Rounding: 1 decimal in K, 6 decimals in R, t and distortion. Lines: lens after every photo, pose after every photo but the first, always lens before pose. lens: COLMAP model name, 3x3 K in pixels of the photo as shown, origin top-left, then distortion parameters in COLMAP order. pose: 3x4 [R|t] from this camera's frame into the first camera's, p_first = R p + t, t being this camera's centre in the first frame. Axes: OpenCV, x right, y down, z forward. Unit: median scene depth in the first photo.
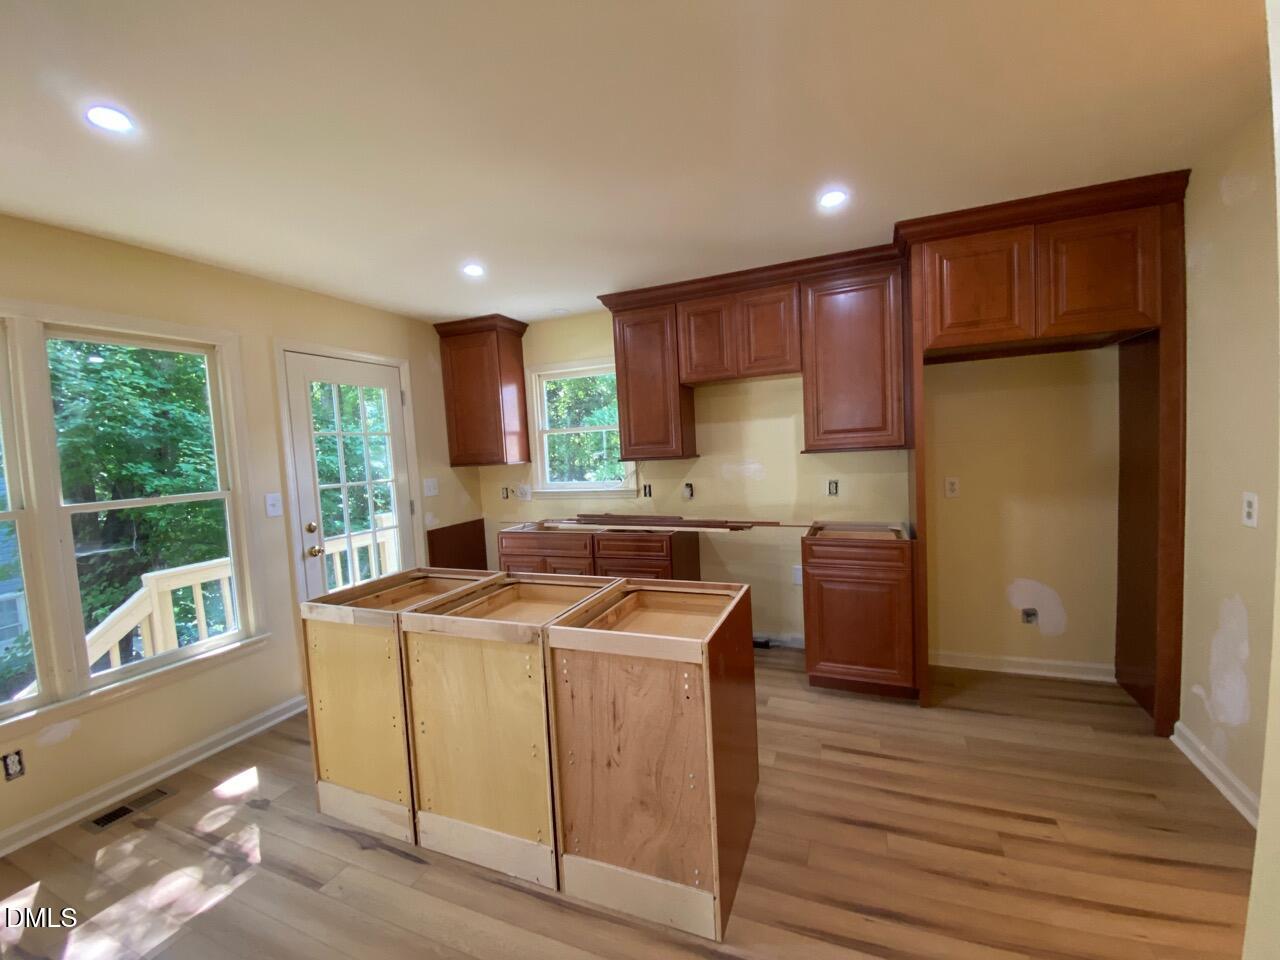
lens RADIAL K [[517.9, 0, 636.1], [0, 517.9, 480.2], [0, 0, 1]] dist [-0.000273, -0.000138]
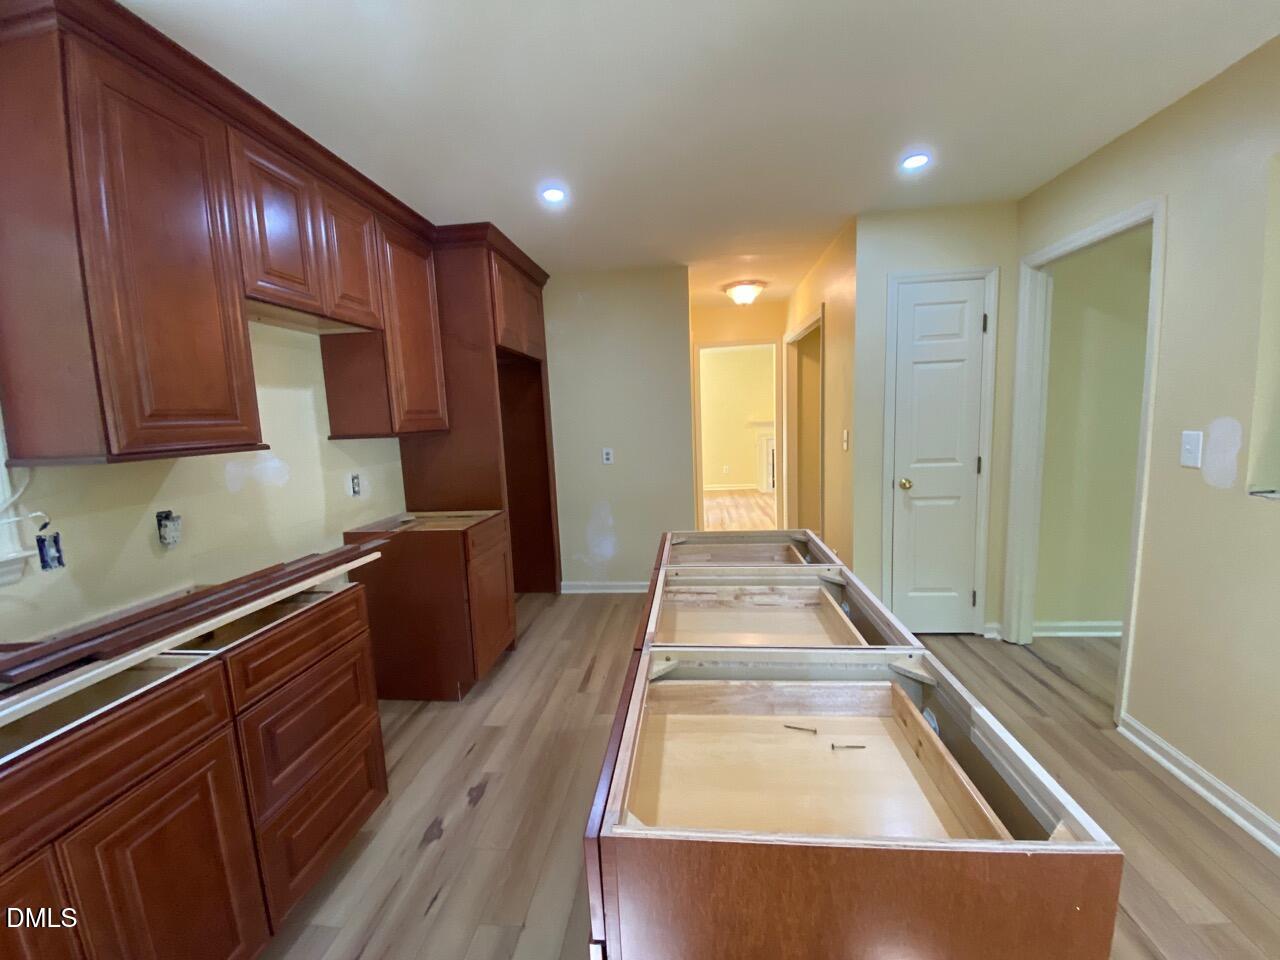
lens RADIAL K [[517.9, 0, 636.1], [0, 517.9, 480.2], [0, 0, 1]] dist [-0.000273, -0.000138]
pose [[-0.286966, -0.058026, 0.956182, -0.539083], [0.112304, 0.989243, 0.093737, -0.020003], [-0.951335, 0.134282, -0.277363, 0.871363]]
